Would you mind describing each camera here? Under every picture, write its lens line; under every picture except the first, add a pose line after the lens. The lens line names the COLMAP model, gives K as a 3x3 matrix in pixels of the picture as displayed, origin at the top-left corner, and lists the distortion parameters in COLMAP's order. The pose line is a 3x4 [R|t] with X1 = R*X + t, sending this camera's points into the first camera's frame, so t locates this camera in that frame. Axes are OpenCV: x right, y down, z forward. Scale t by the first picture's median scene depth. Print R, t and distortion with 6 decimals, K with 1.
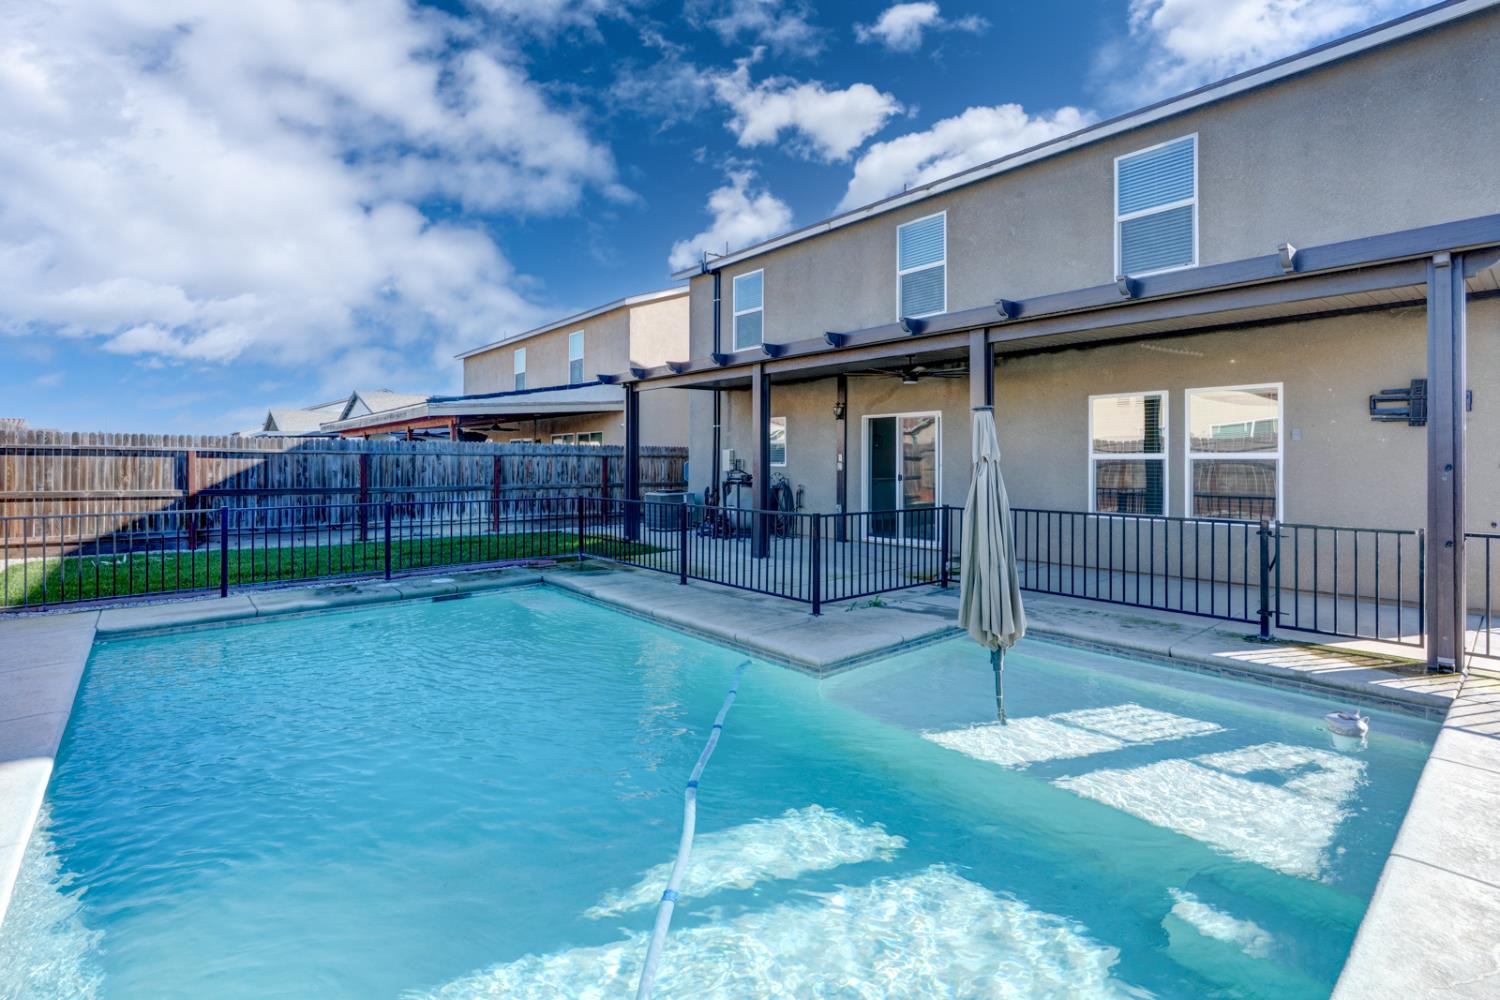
lens RADIAL K [[686.4, 0, 743.0], [0, 686.4, 460.8], [0, 0, 1]] dist [-0.005841, 0.000324]
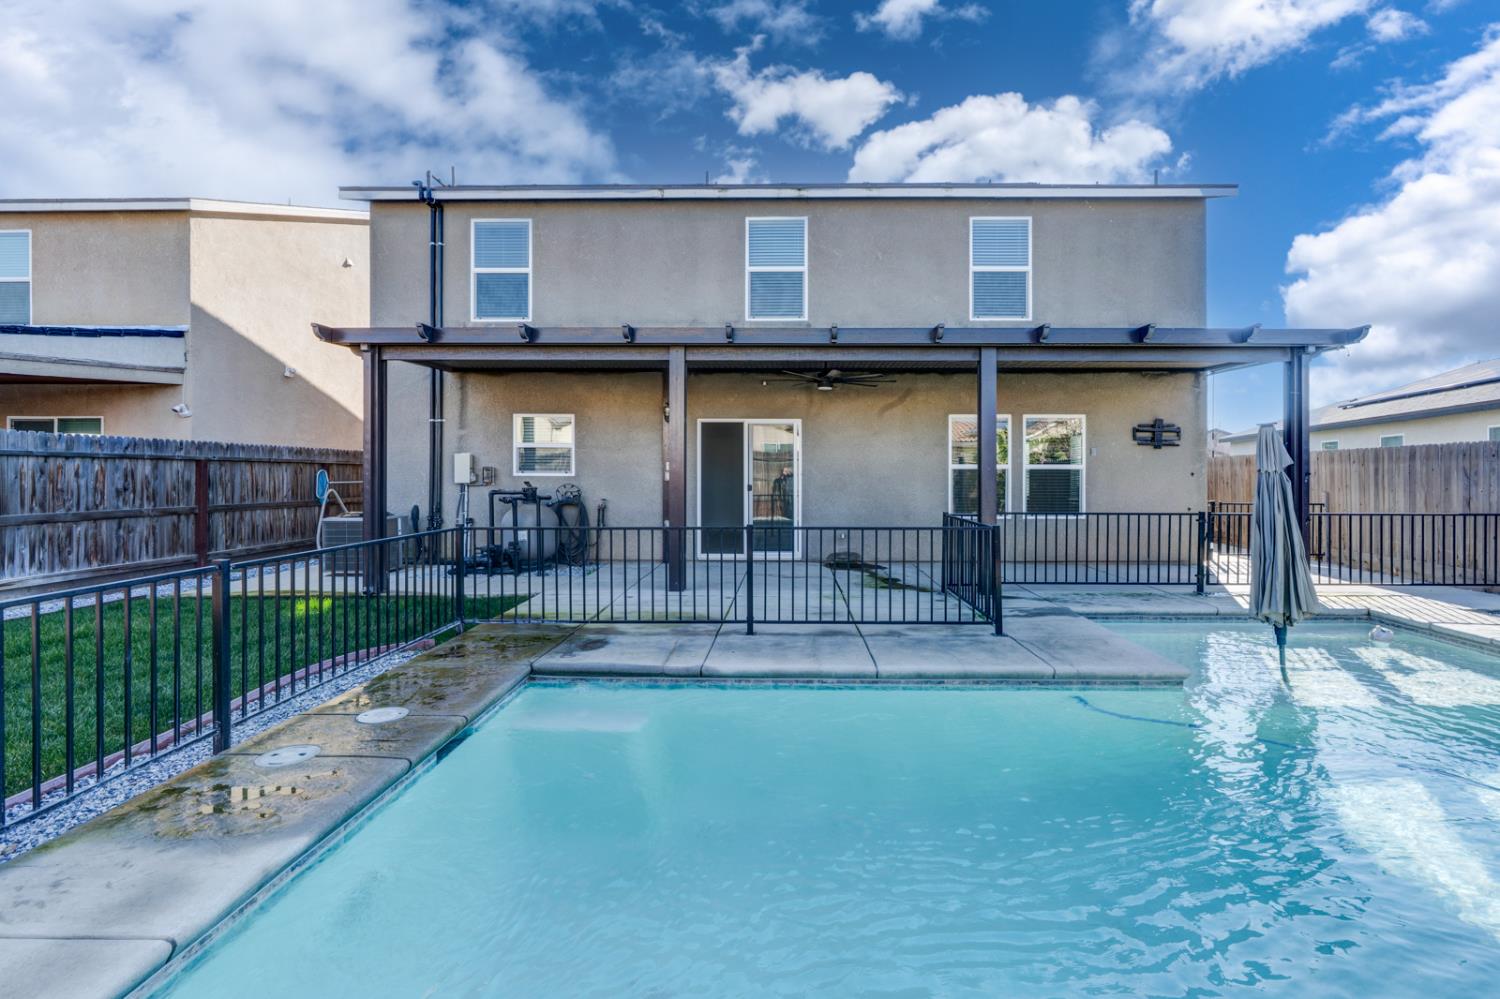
lens RADIAL K [[686.4, 0, 760.7], [0, 686.4, 476.3], [0, 0, 1]] dist [-0.005841, 0.000324]
pose [[0.669609, -0.003096, 0.742708, -0.356820], [-0.002571, 0.999976, 0.006486, 0.002265], [-0.742710, -0.006253, 0.669585, 0.281710]]
